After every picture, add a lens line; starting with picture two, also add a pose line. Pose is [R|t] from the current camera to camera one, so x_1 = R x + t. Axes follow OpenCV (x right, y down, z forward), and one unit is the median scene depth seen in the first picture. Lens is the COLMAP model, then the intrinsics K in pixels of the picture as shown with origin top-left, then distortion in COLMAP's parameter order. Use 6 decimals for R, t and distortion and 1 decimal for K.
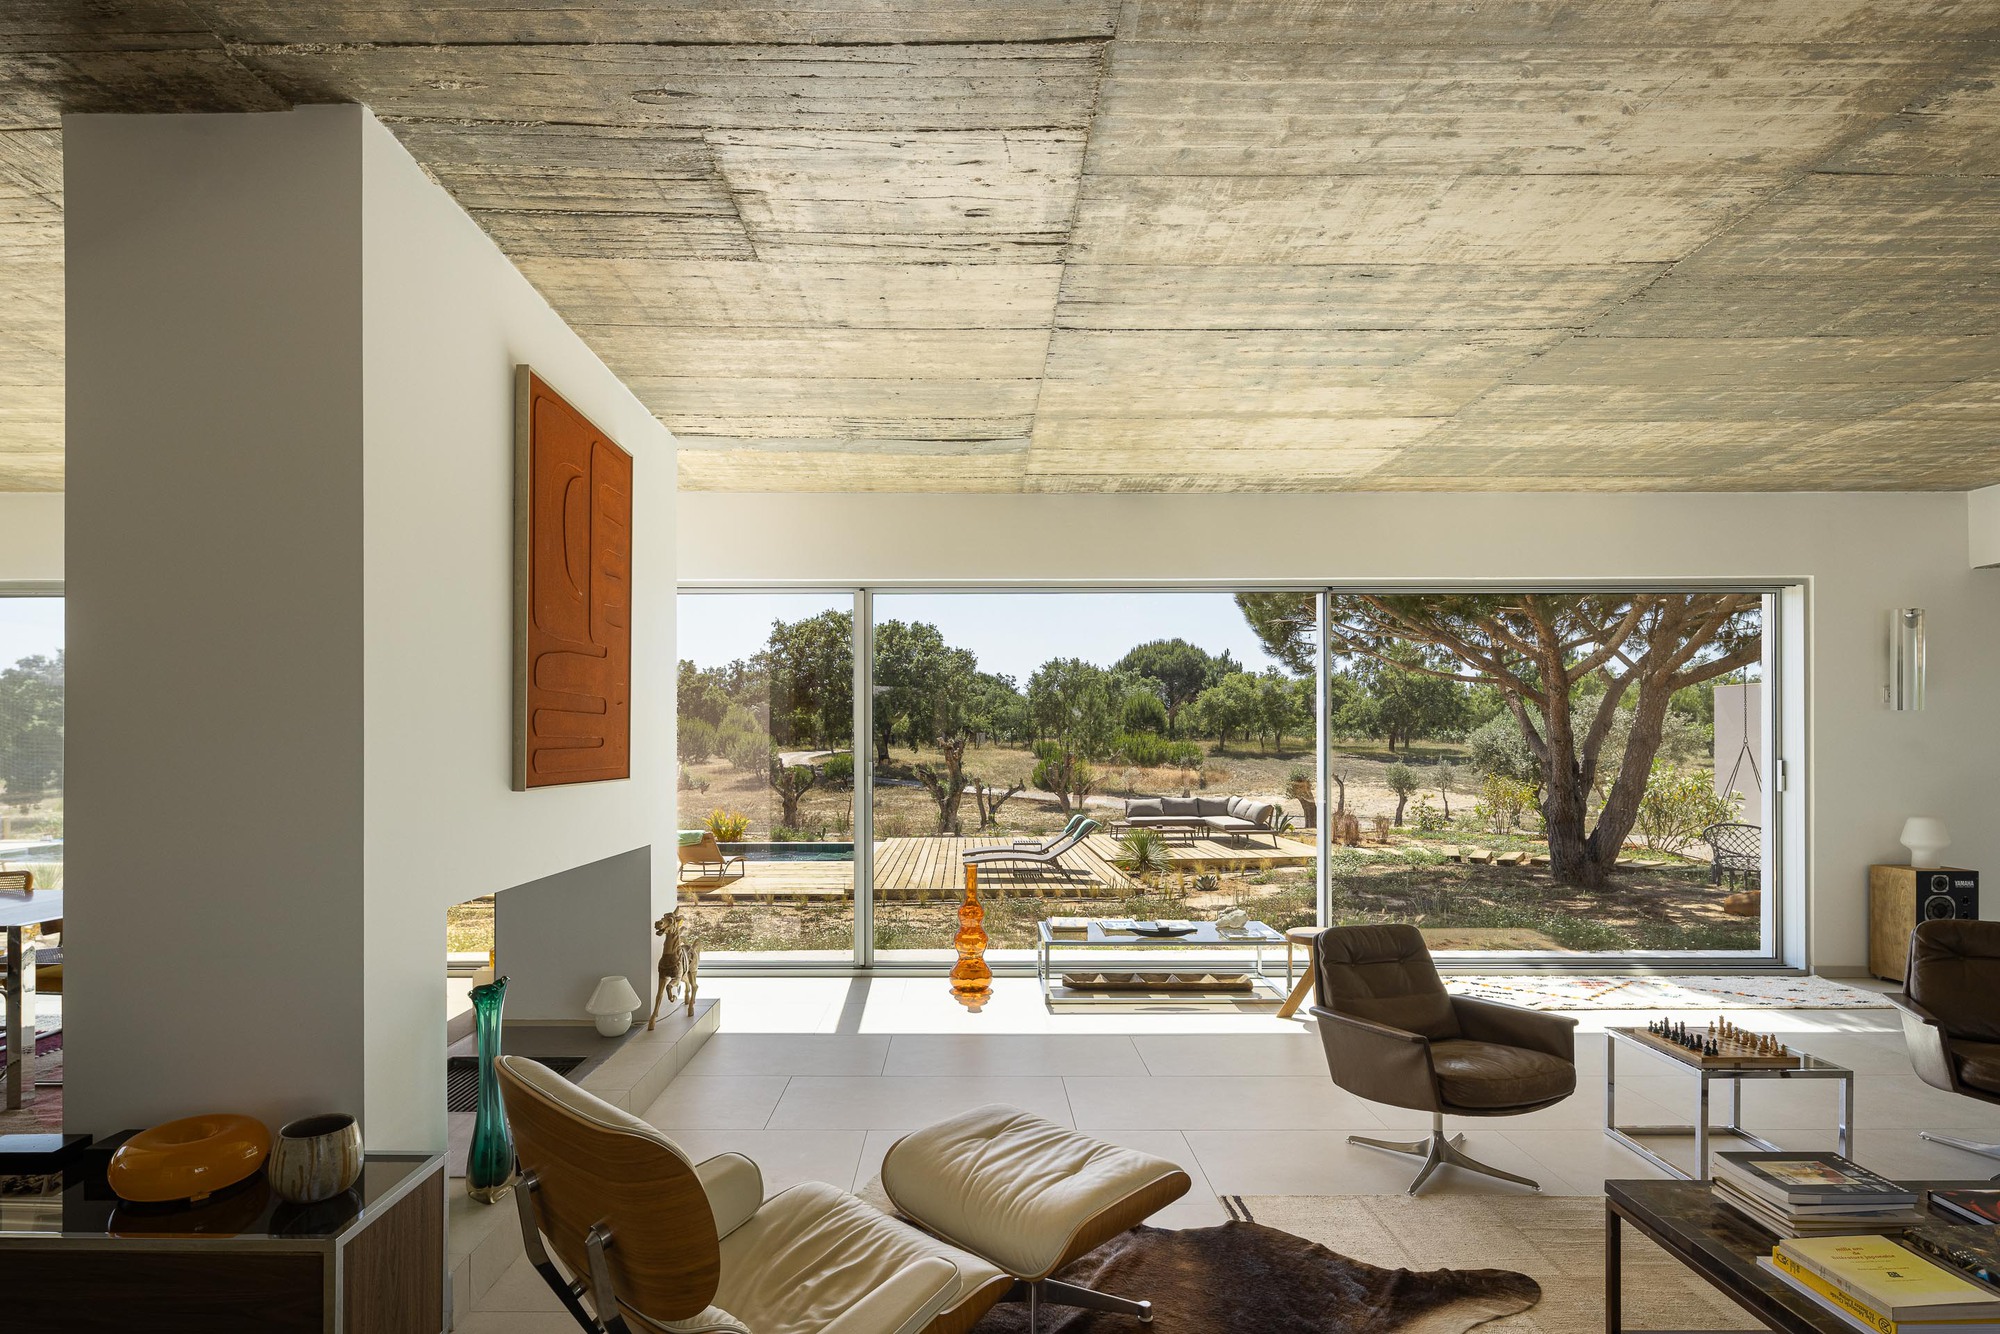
lens RADIAL K [[952.2, 0, 993.7], [0, 952.2, 744.3], [0, 0, 1]] dist [-0.001810, -0.001001]
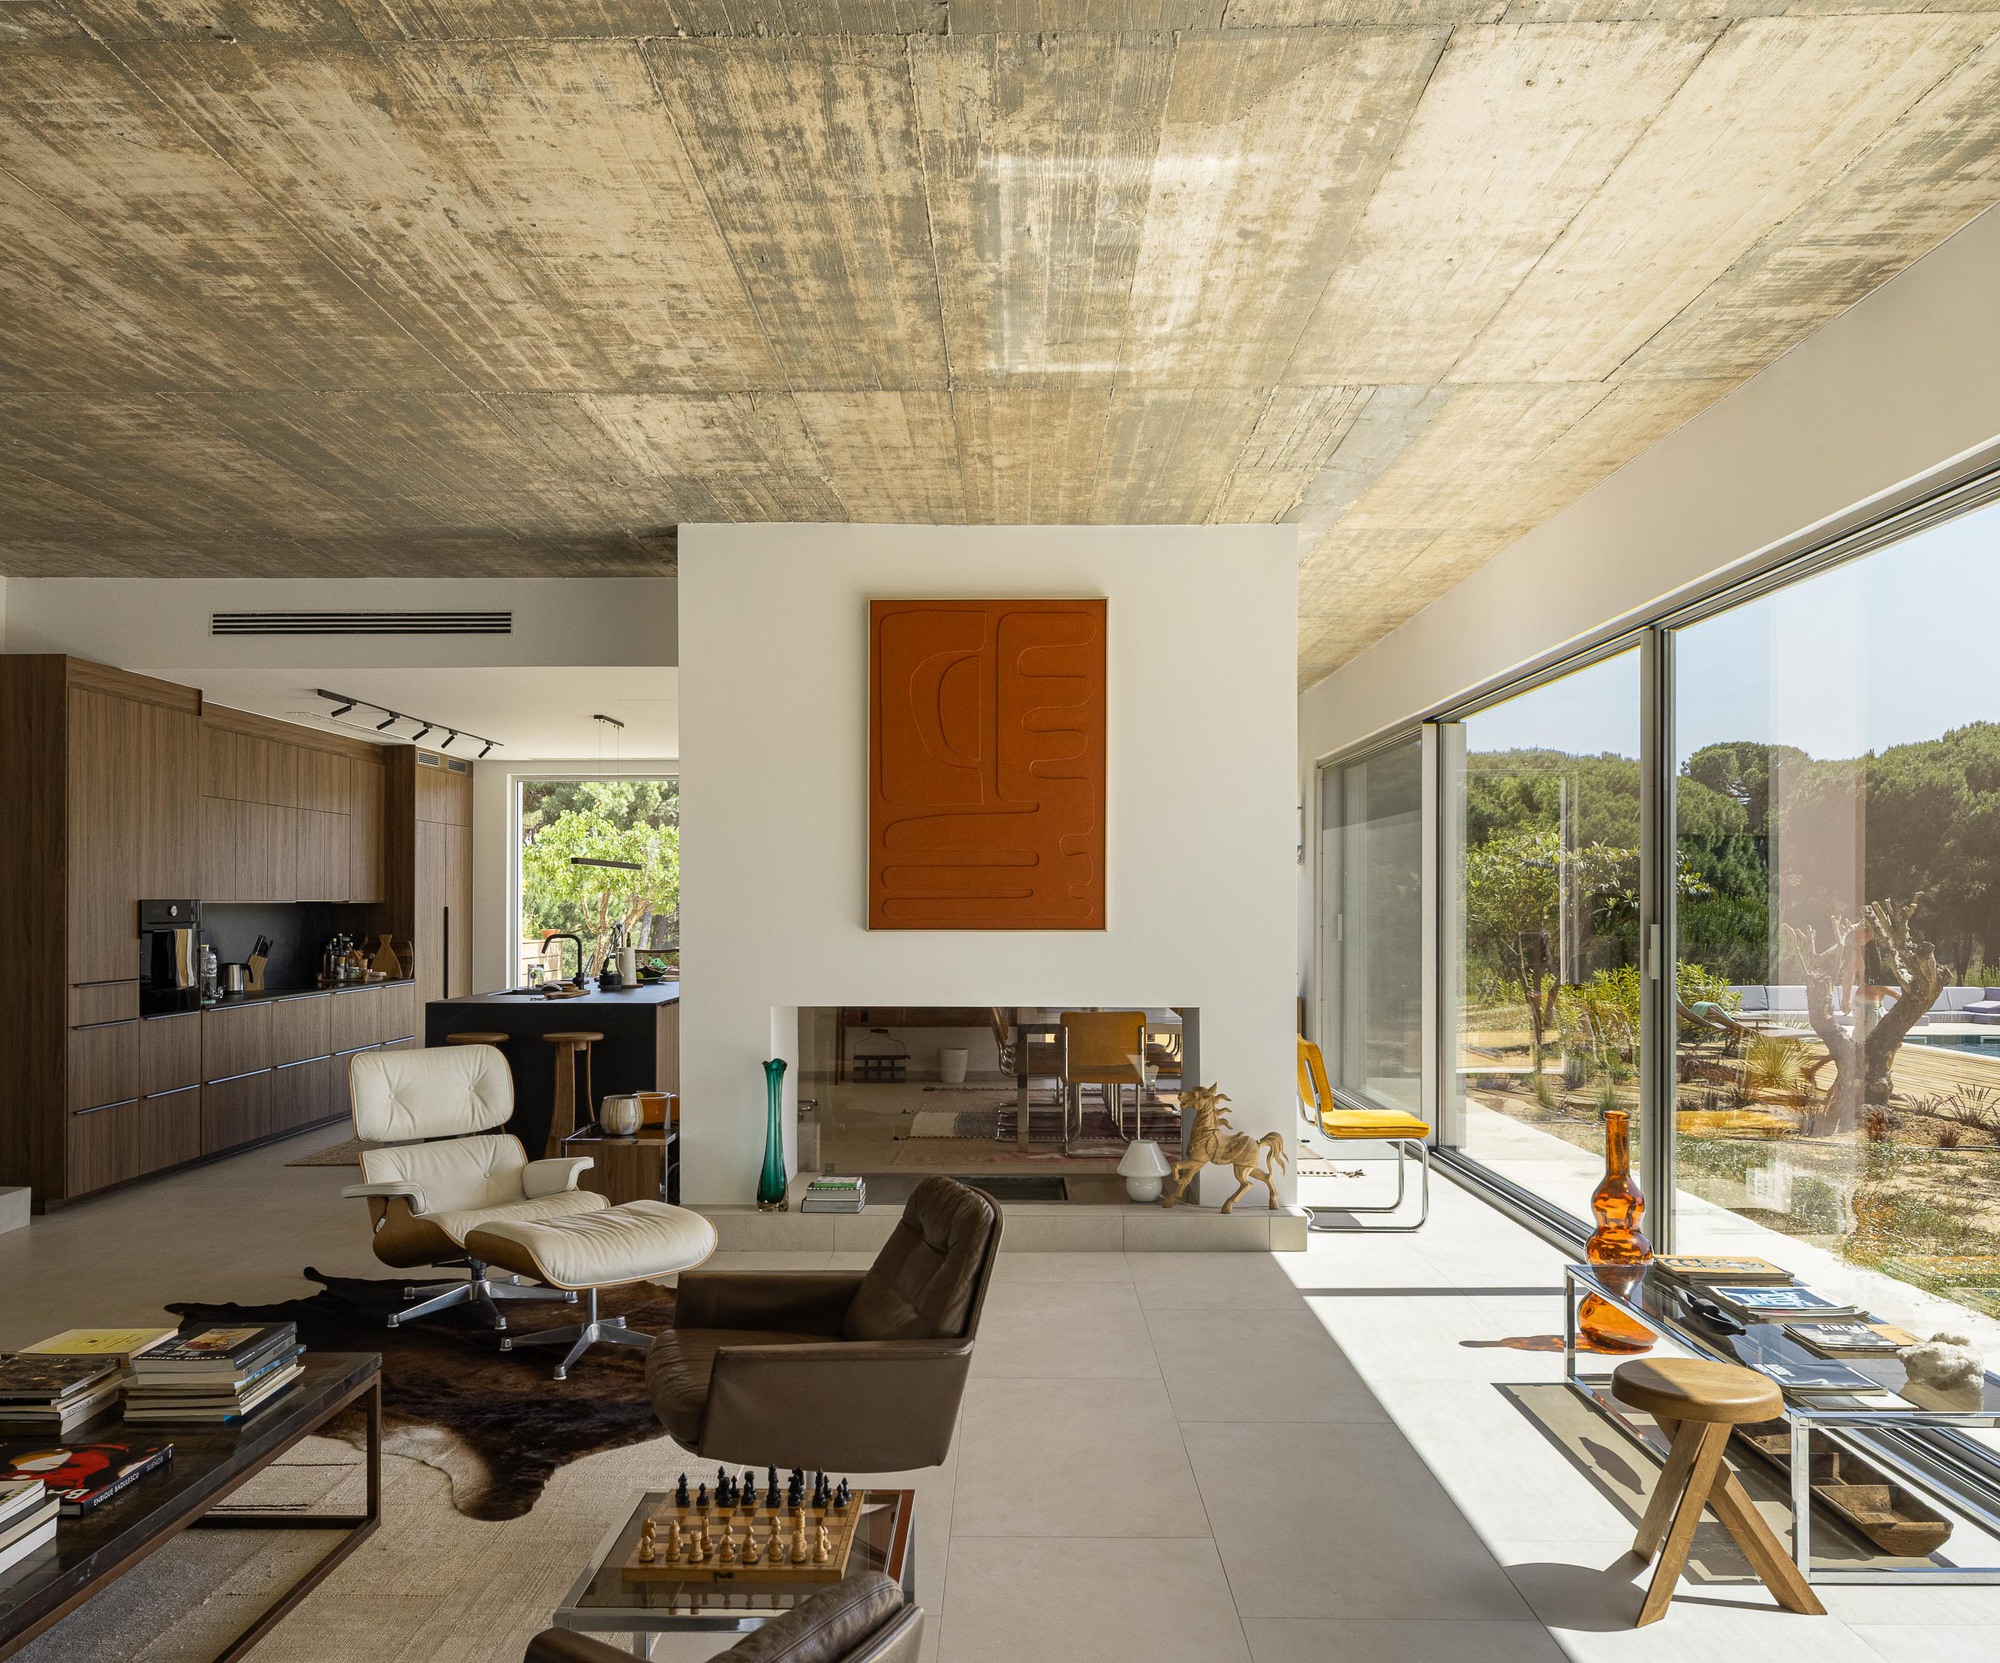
lens RADIAL K [[1591.9, 0, 999.2], [0, 1591.9, 892.8], [0, 0, 1]] dist [0.007134, 0.007174]
pose [[-0.017993, -0.004011, -0.999830, 1.651098], [-0.001148, 0.999991, -0.003991, 0.006296], [0.999837, 0.001076, -0.017997, 1.221250]]
